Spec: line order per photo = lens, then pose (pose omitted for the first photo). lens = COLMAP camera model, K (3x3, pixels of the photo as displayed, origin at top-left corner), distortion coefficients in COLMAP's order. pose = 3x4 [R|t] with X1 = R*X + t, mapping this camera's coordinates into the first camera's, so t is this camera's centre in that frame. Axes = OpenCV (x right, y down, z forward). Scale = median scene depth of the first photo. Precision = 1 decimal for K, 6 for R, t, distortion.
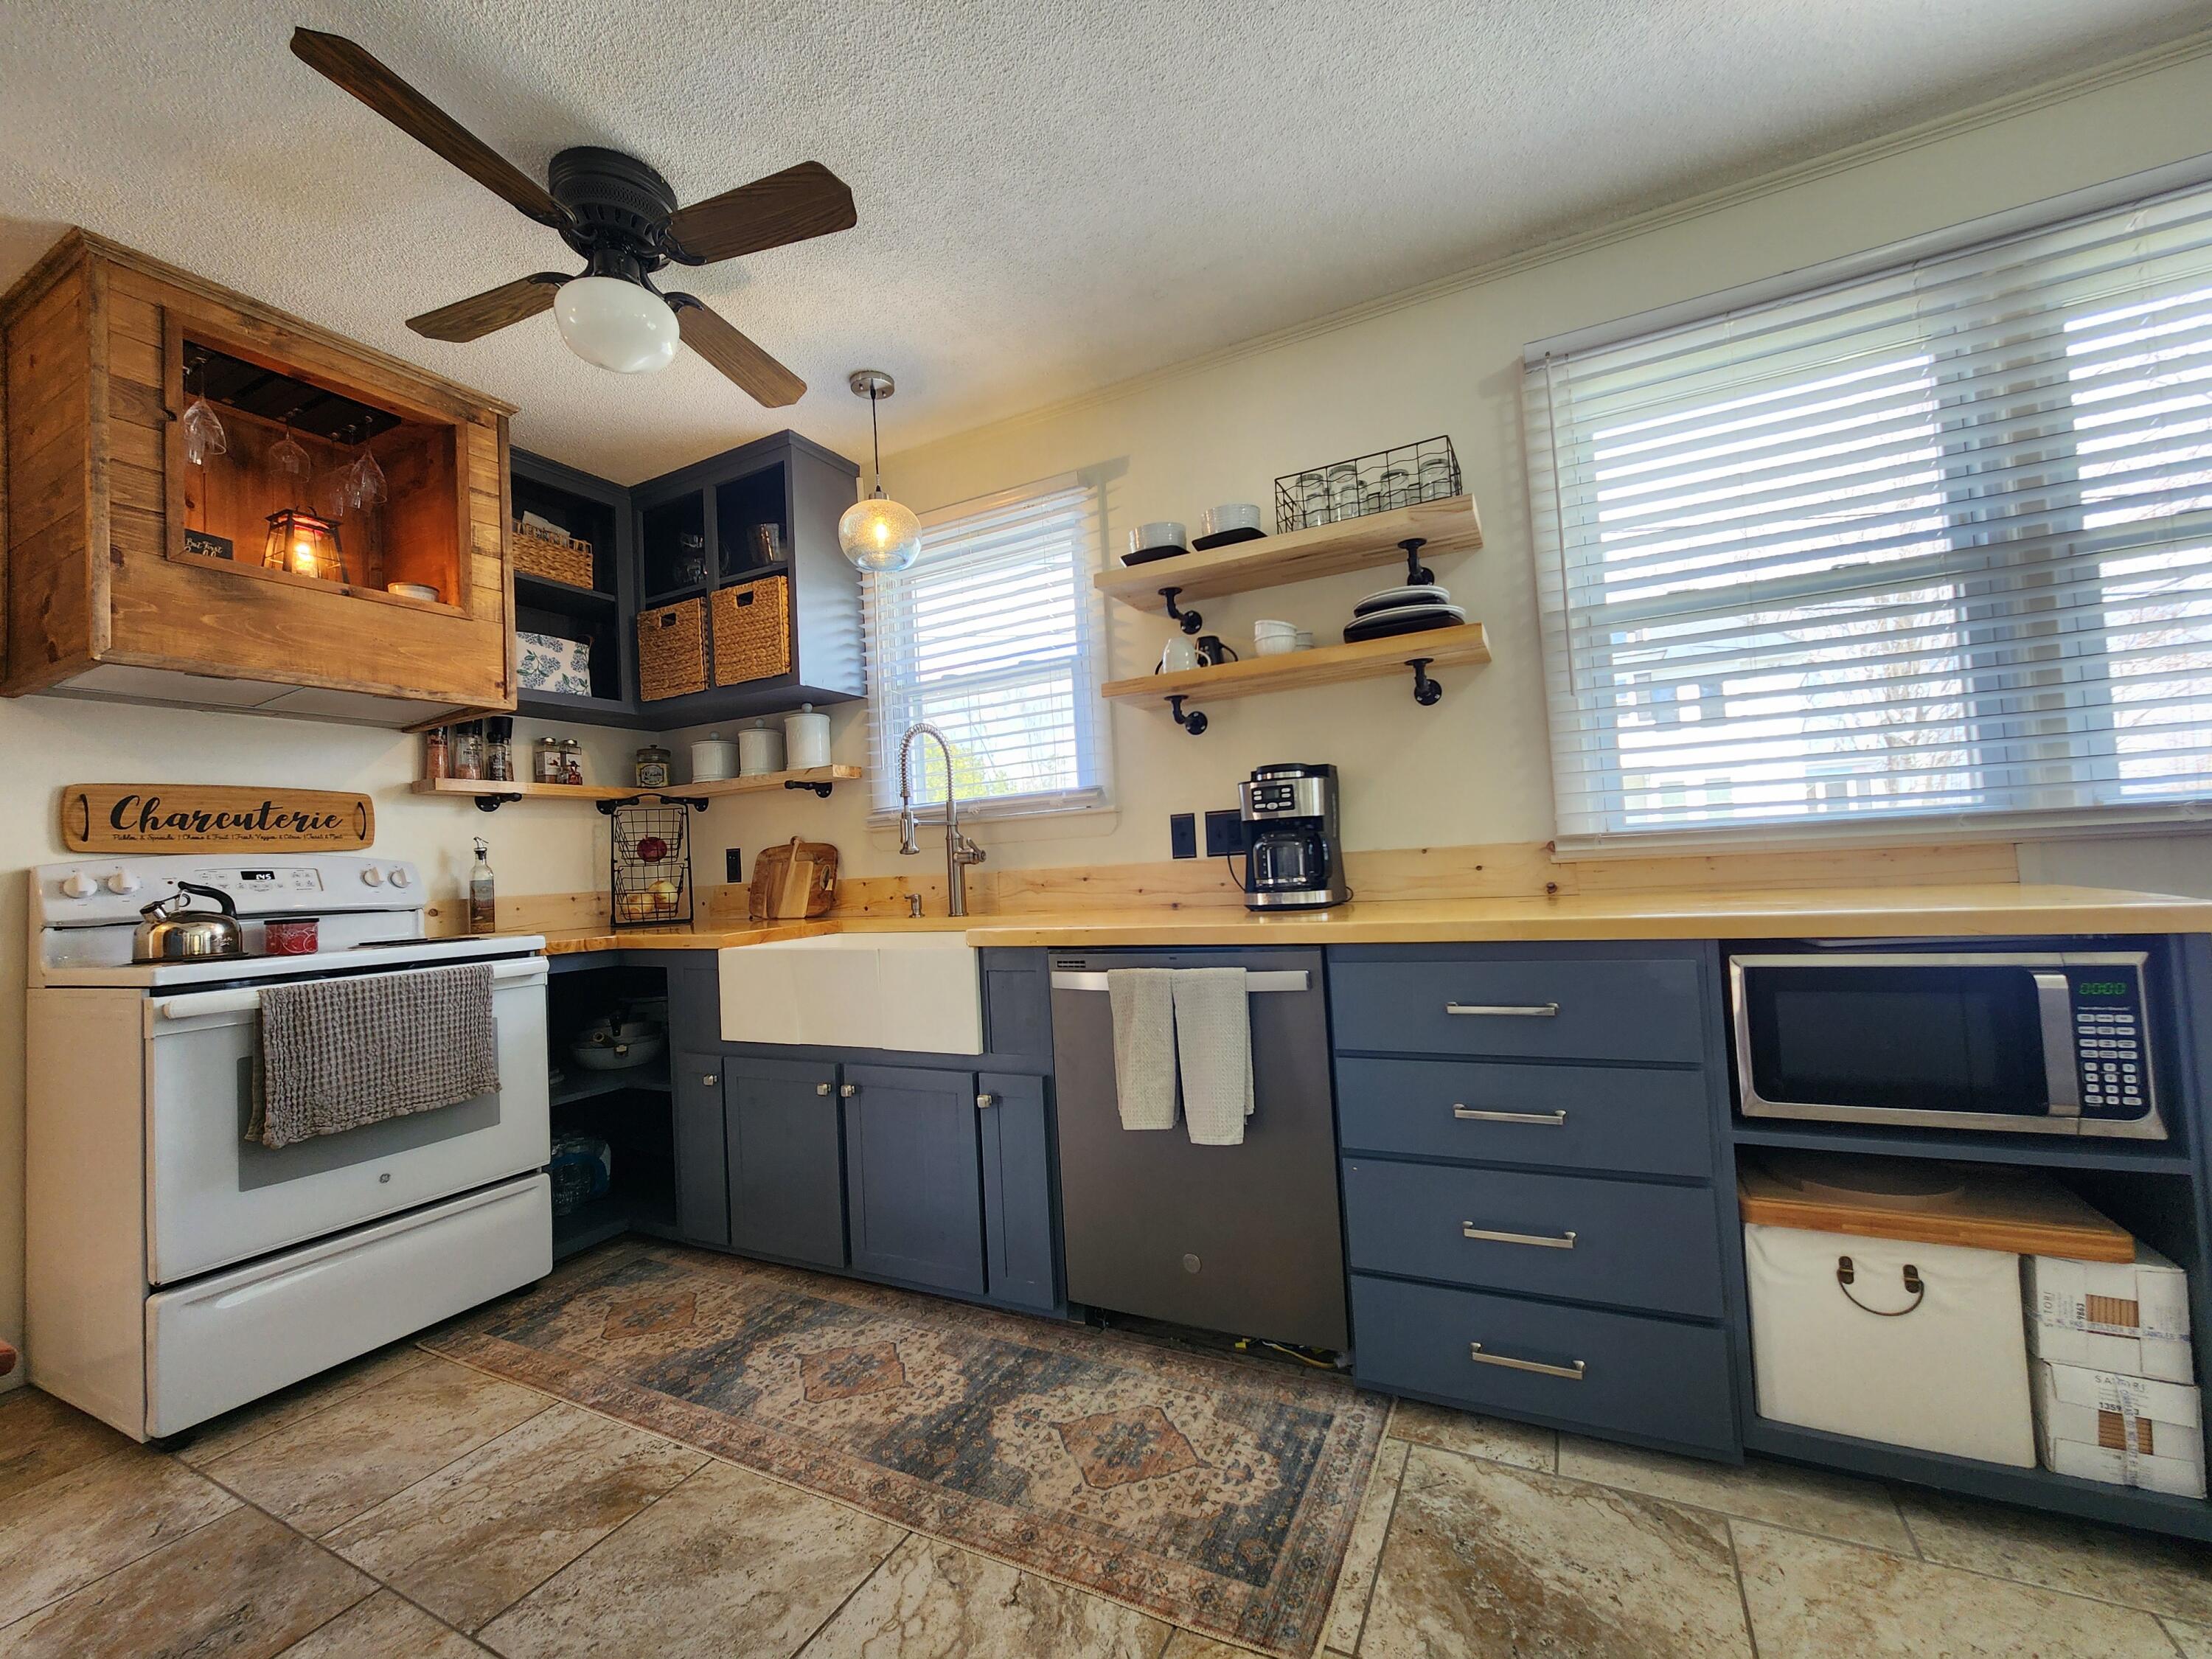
lens RADIAL K [[907.0, 0, 1106.0], [0, 907.0, 829.5], [0, 0, 1]] dist [-0.000948, -0.000365]
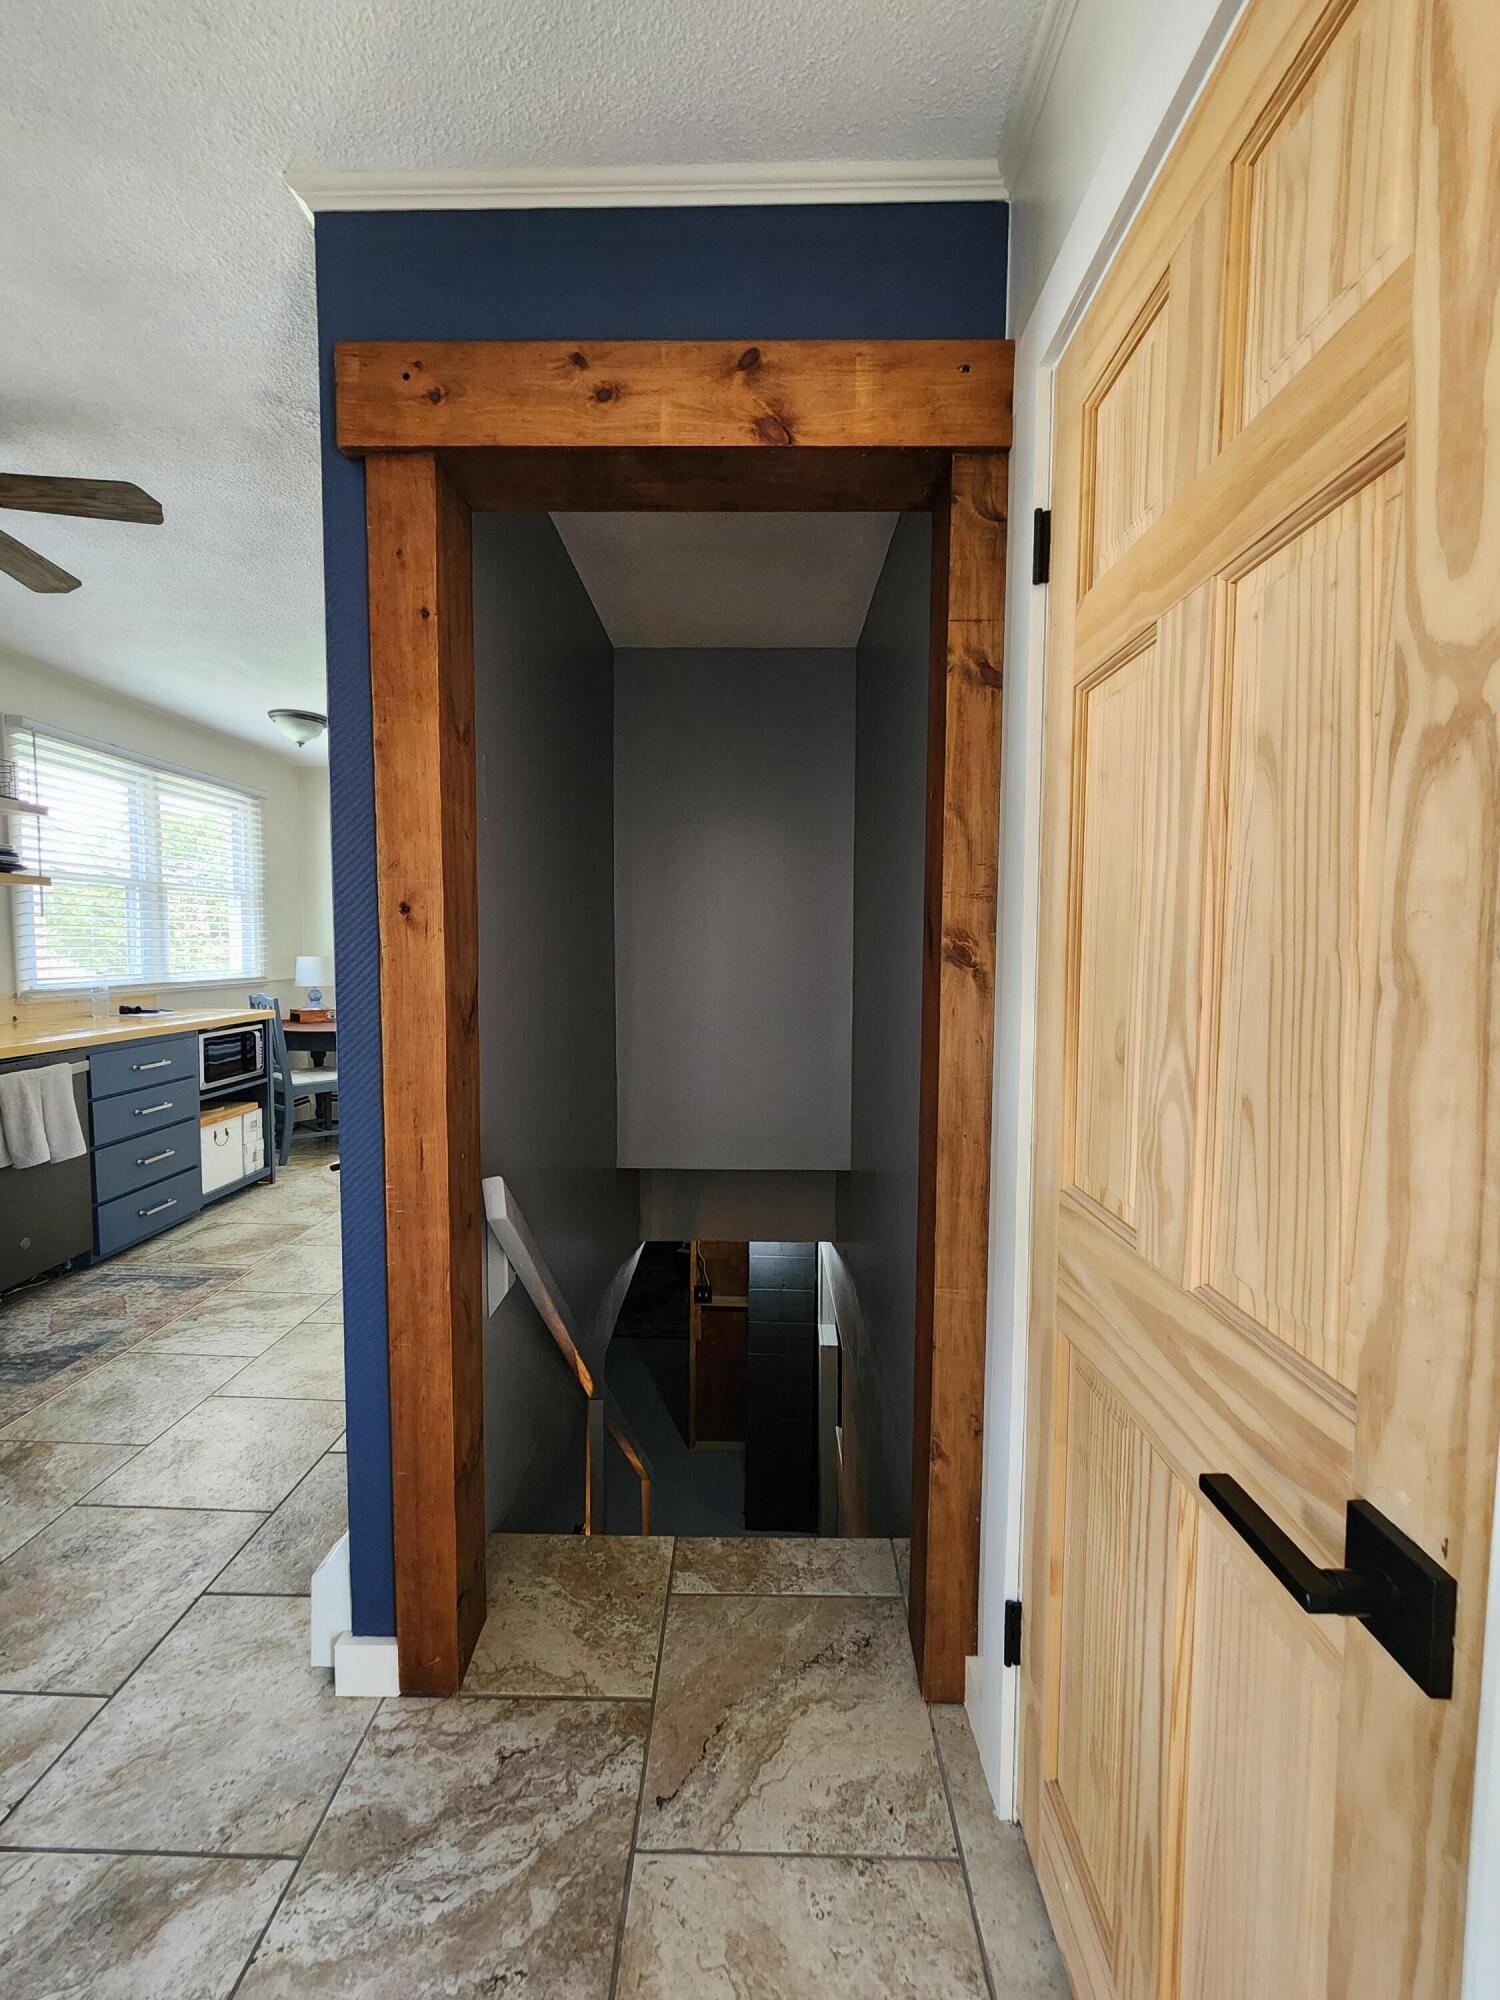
lens RADIAL K [[823.5, 0, 745.7], [0, 823.5, 1004.2], [0, 0, 1]] dist [-0.002116, 0.002943]
pose [[-0.437708, -0.010184, 0.899060, -2.369947], [-0.014225, 0.999889, 0.004401, 0.007402], [-0.899005, -0.010863, -0.437804, 0.593826]]
